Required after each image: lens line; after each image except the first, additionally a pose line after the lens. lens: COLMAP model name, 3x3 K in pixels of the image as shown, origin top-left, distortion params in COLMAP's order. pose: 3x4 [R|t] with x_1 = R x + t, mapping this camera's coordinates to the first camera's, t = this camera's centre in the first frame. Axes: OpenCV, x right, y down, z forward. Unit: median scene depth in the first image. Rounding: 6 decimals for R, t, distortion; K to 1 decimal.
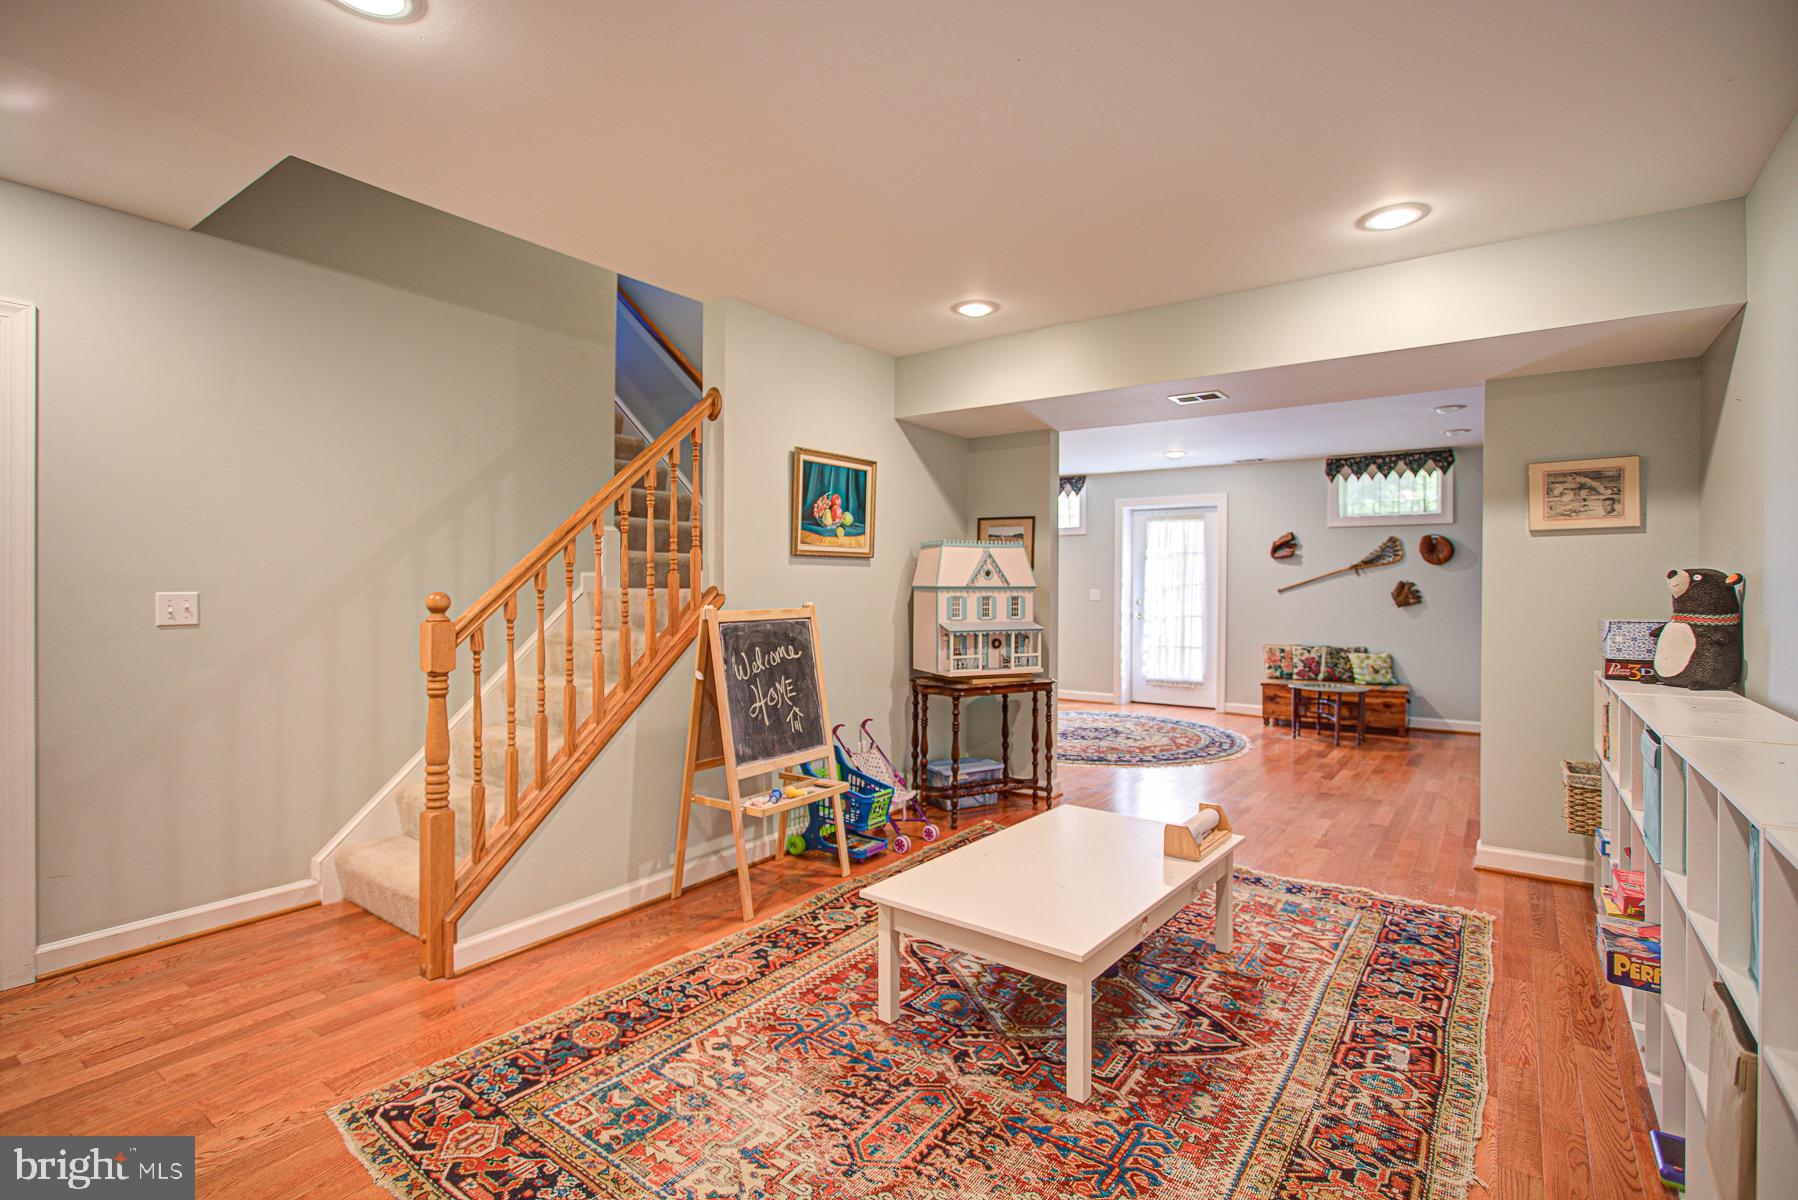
lens RADIAL K [[851.2, 0, 905.1], [0, 851.2, 598.1], [0, 0, 1]] dist [-0.004867, 0.000048]
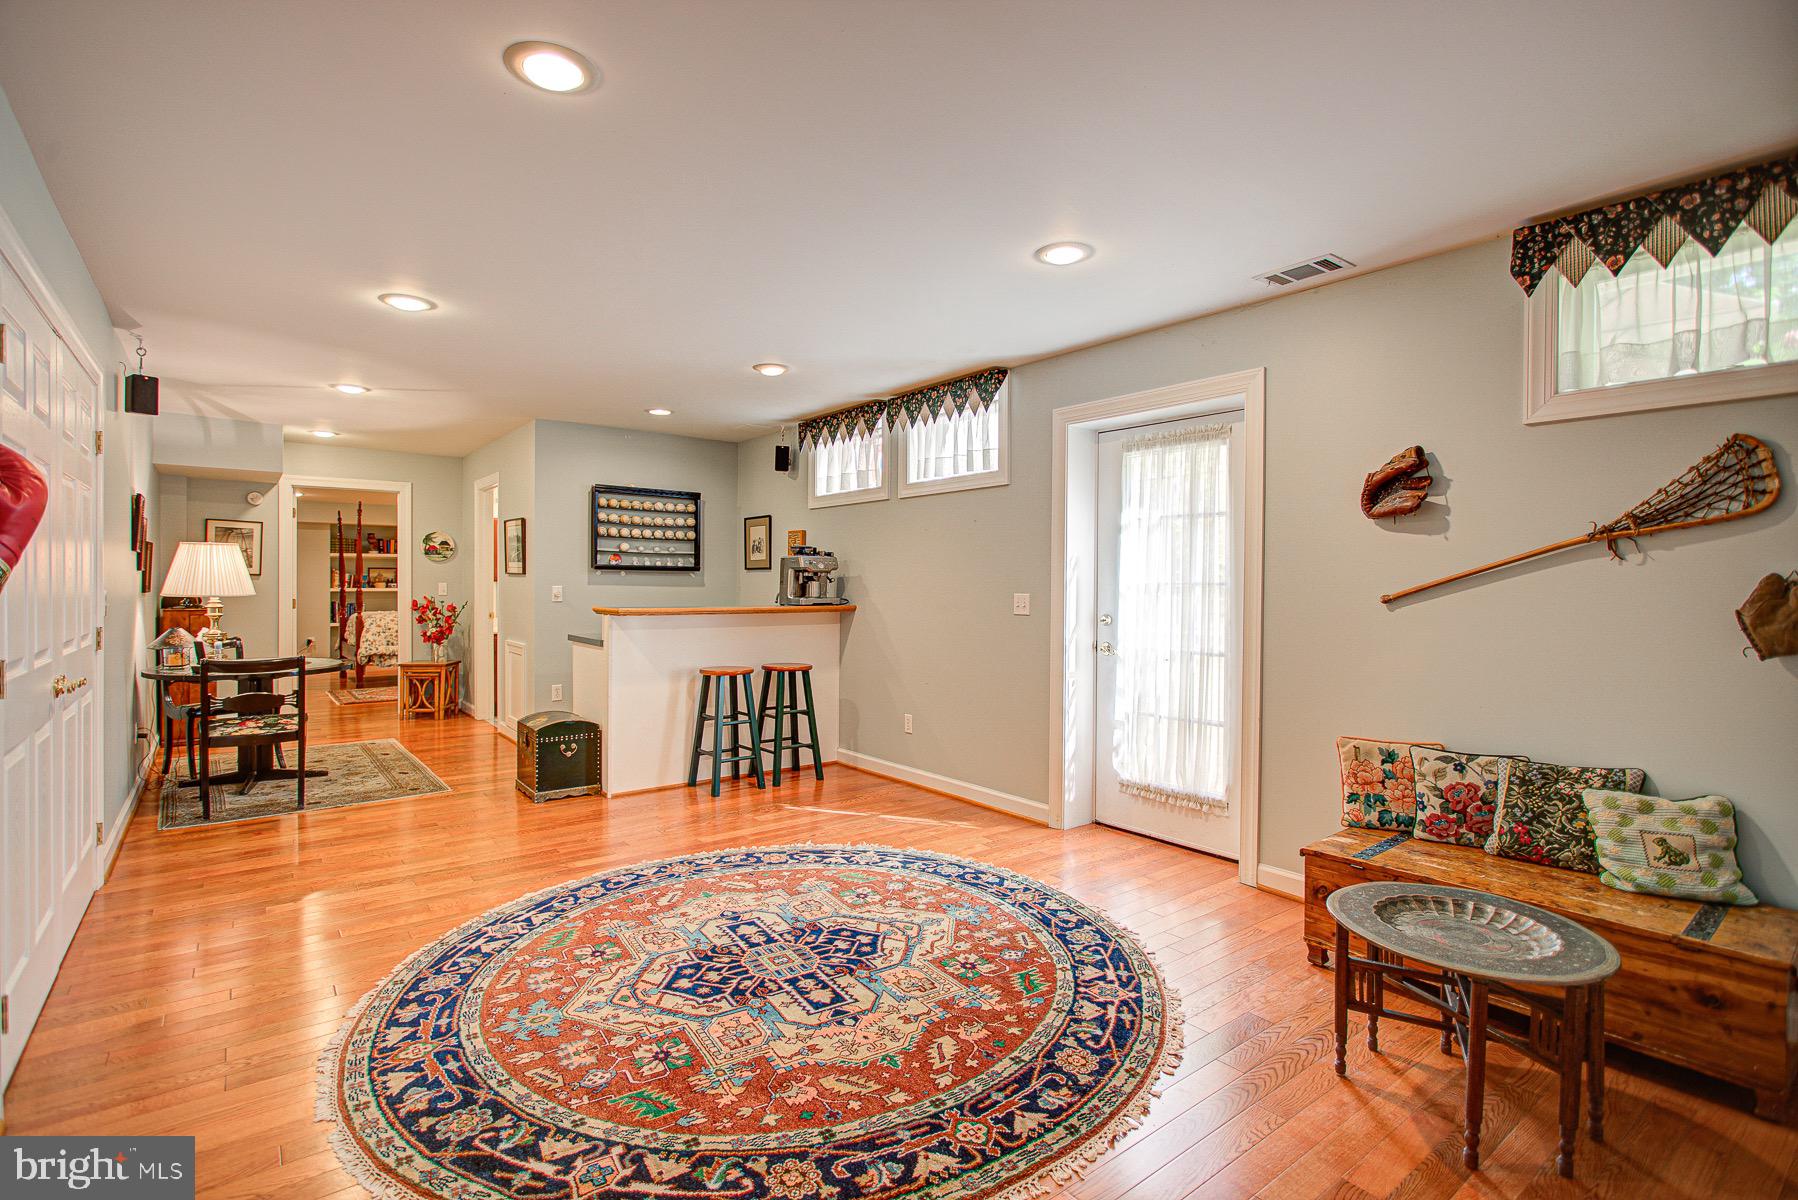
lens RADIAL K [[851.2, 0, 894.5], [0, 851.2, 592.3], [0, 0, 1]] dist [-0.004867, 0.000048]
pose [[0.957123, 0.010146, -0.289503, 0.344250], [-0.013287, 0.999872, -0.008886, -0.005982], [0.289376, 0.012351, 0.957136, 0.574971]]
